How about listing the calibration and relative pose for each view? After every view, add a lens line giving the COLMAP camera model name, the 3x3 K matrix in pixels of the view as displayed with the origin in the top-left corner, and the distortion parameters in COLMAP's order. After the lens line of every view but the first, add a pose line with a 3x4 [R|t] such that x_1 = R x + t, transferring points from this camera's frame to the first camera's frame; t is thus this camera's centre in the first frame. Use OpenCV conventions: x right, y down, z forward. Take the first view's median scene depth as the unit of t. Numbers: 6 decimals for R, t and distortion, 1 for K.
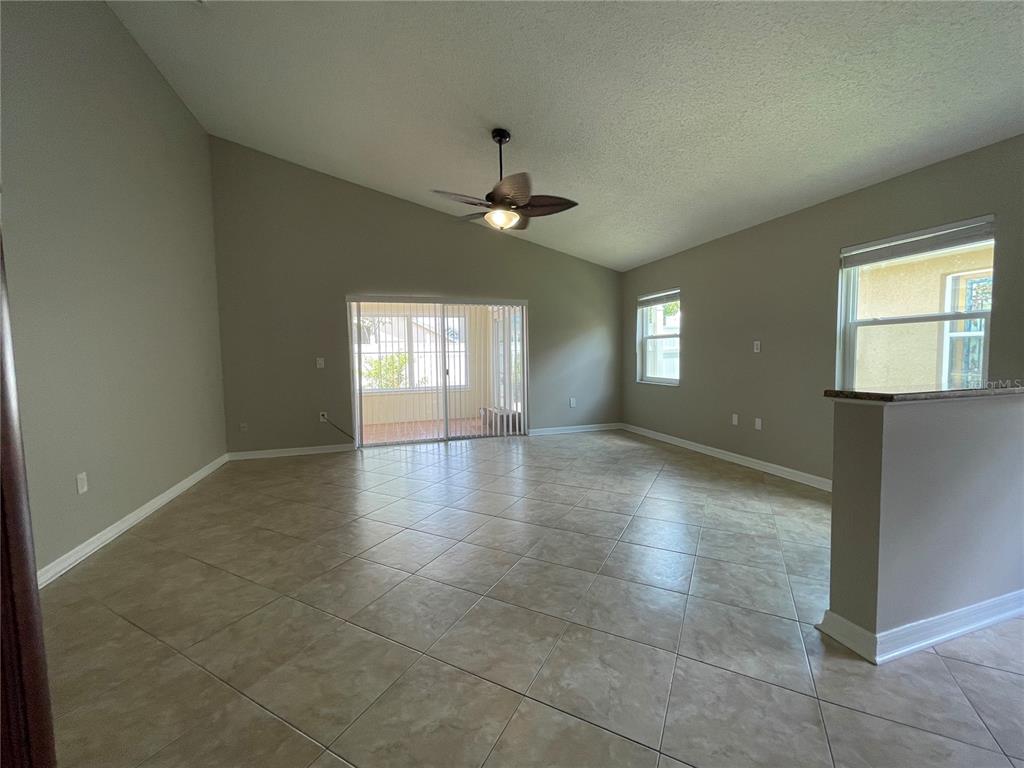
lens RADIAL K [[416.3, 0, 511.2], [0, 416.3, 381.2], [0, 0, 1]] dist [0.000734, 0.000586]
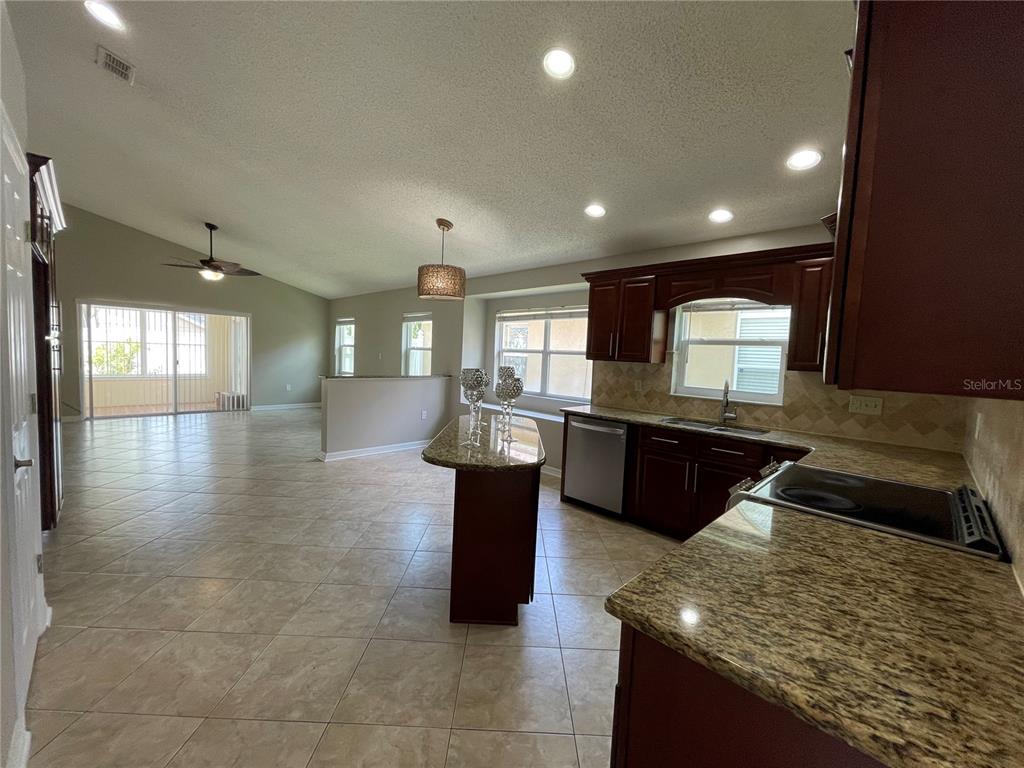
lens RADIAL K [[416.7, 0, 507.9], [0, 416.7, 380.5], [0, 0, 1]] dist [0.000267, 0.000223]
pose [[0.888421, 0.017247, 0.458705, 0.171987], [-0.023047, 0.999710, 0.007049, -0.000632], [-0.458450, -0.016834, 0.888561, -0.659557]]
